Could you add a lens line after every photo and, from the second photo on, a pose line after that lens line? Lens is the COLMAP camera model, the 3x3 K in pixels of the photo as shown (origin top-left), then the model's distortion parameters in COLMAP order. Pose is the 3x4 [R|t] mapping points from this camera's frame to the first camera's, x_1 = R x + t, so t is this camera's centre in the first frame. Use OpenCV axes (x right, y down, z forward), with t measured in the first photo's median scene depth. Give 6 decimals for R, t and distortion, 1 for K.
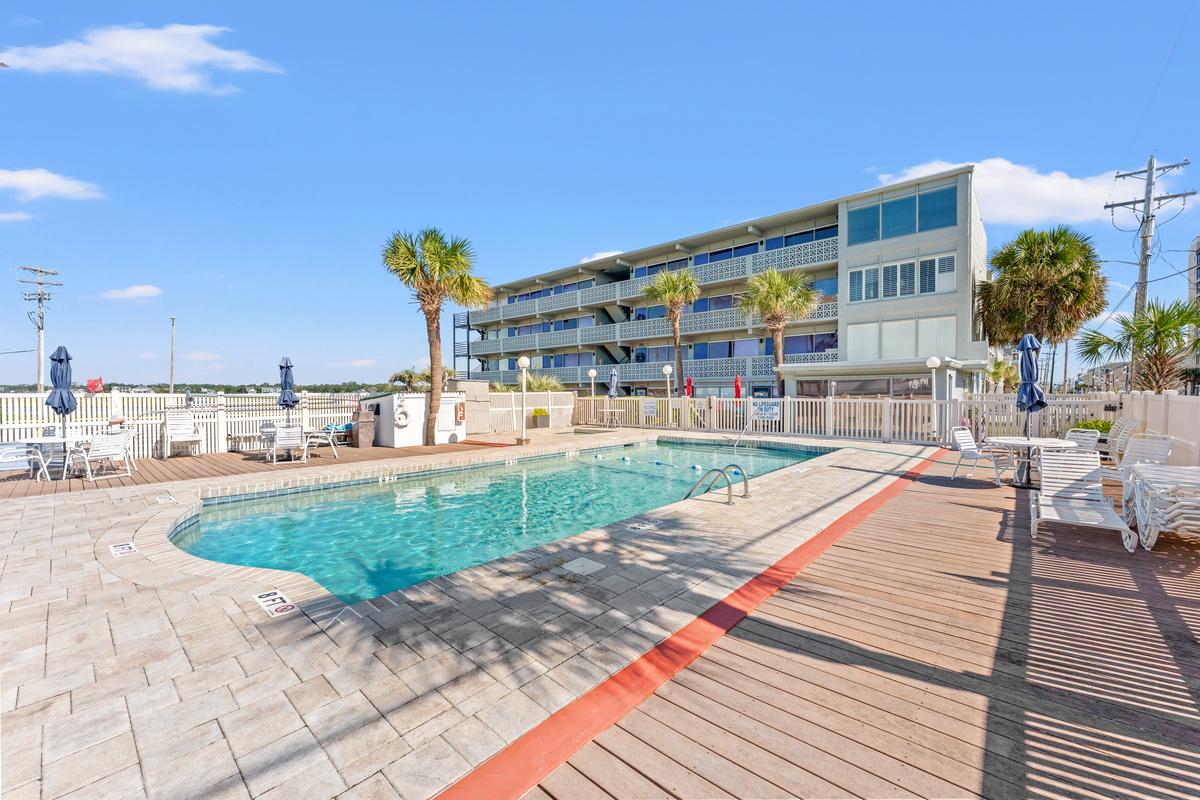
lens RADIAL K [[478.1, 0, 600.0], [0, 478.1, 400.0], [0, 0, 1]] dist [-0.000043, -0.000008]
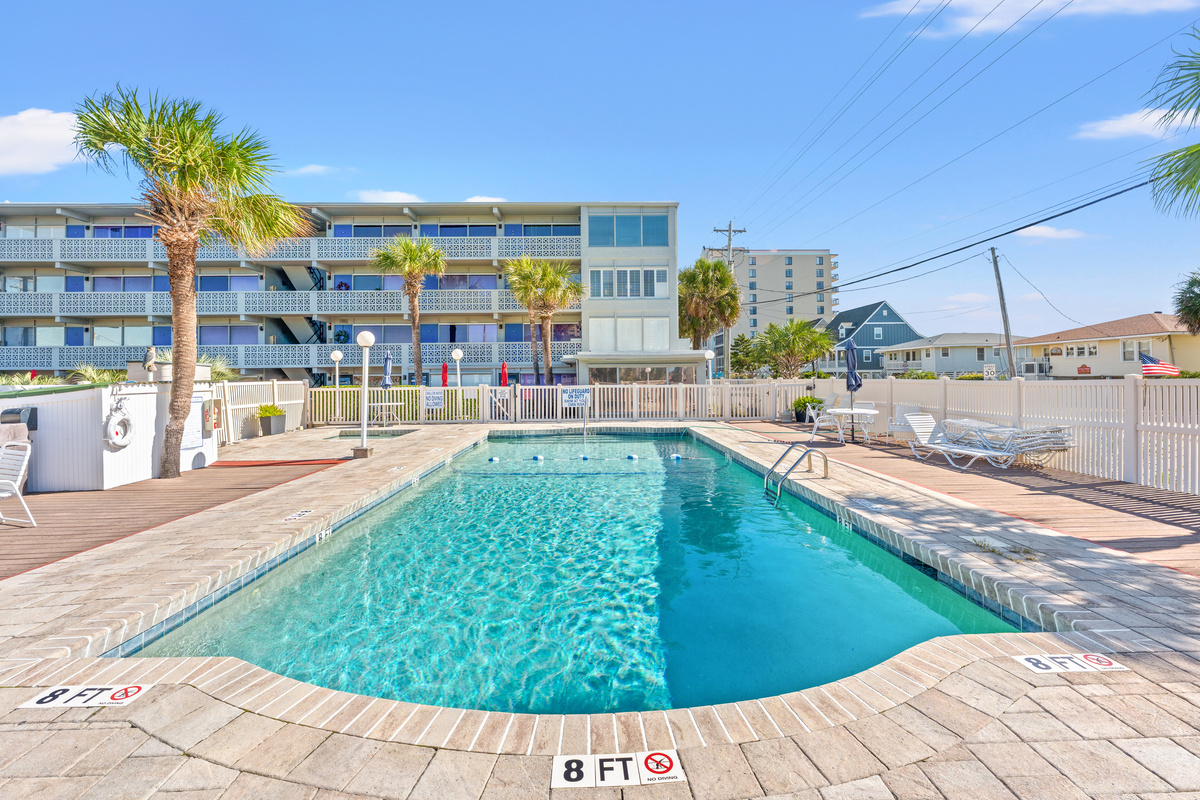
lens RADIAL K [[508.9, 0, 601.7], [0, 508.9, 368.5], [0, 0, 1]] dist [-0.000768, 0.000081]
pose [[0.726744, 0.008236, 0.686859, -0.268927], [0.018409, 0.999335, -0.031462, -0.003273], [-0.686662, 0.035509, 0.726109, 0.139698]]
